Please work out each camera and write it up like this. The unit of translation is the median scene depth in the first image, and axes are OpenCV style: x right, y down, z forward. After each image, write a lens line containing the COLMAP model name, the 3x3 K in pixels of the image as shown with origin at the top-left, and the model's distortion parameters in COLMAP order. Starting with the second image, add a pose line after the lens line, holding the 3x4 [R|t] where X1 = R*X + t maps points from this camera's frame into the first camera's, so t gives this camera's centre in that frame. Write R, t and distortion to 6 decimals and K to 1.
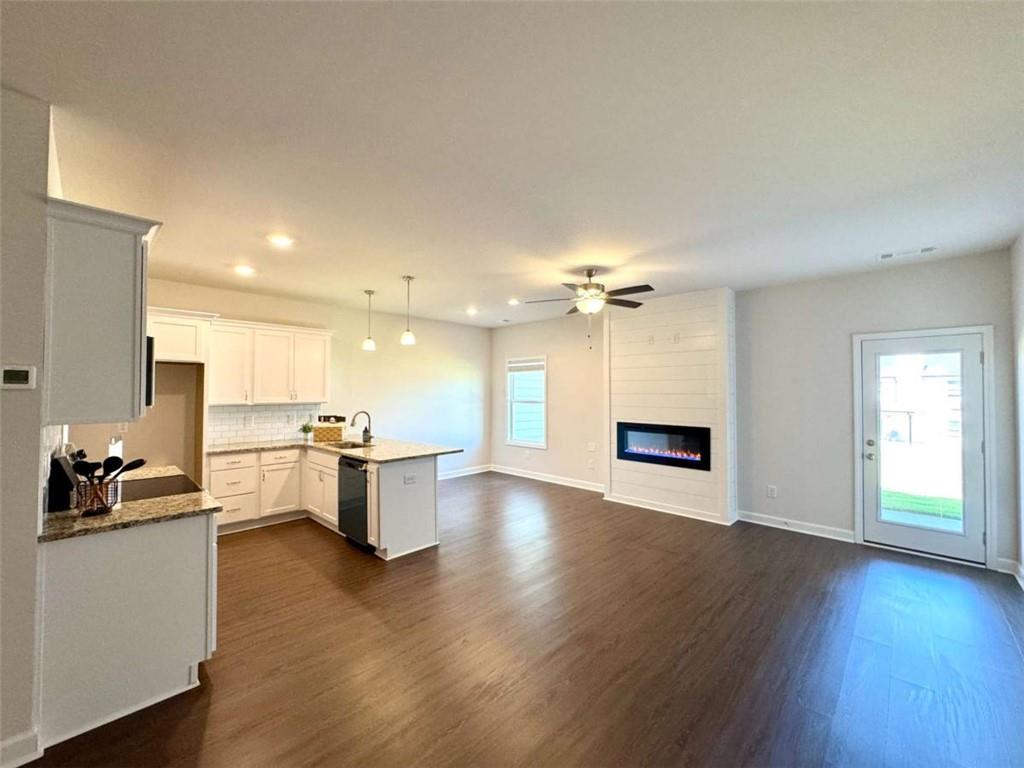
lens RADIAL K [[409.7, 0, 513.0], [0, 409.7, 382.9], [0, 0, 1]] dist [-0.001893, 0.000224]
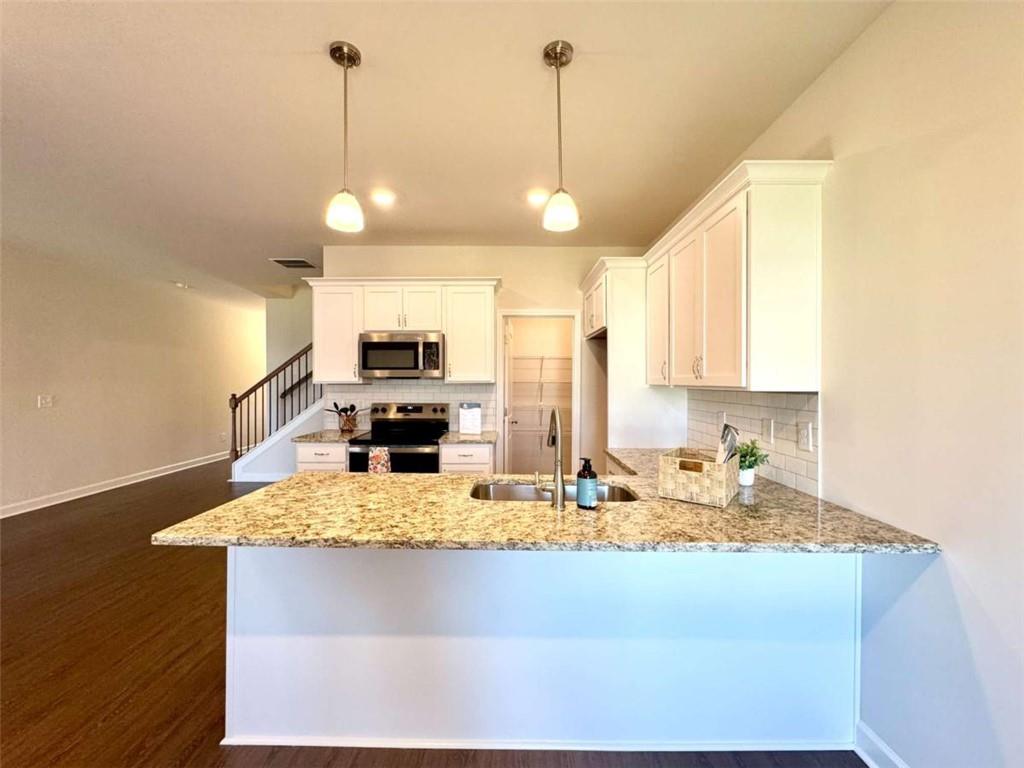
lens RADIAL K [[423.8, 0, 512.0], [0, 423.8, 384.0], [0, 0, 1]] dist [-0.000273, 0.000097]
pose [[-0.723333, -0.000001, -0.690499, -0.100370], [0.009697, 0.999901, -0.010160, 0.059598], [0.690431, -0.014045, -0.723262, 1.435871]]
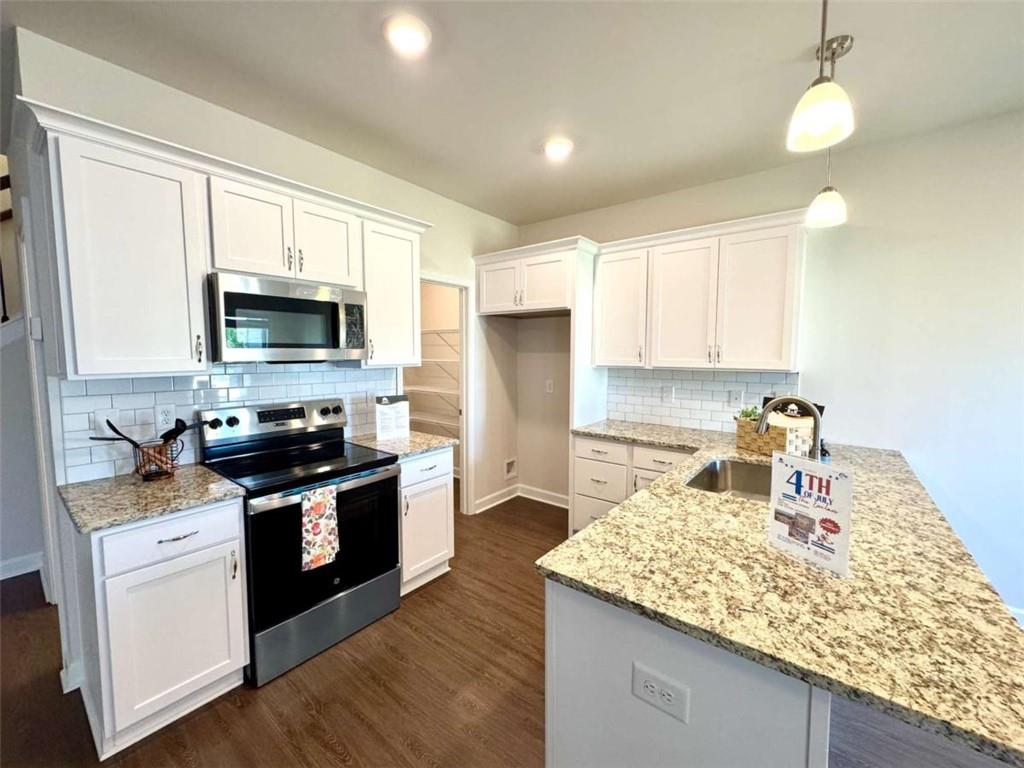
lens RADIAL K [[409.7, 0, 513.0], [0, 409.7, 382.9], [0, 0, 1]] dist [-0.001893, 0.000224]
pose [[0.099548, 0.071042, -0.992493, -0.027021], [0.017529, 0.997168, 0.073135, 0.028230], [0.994878, -0.024678, 0.098020, 0.823358]]
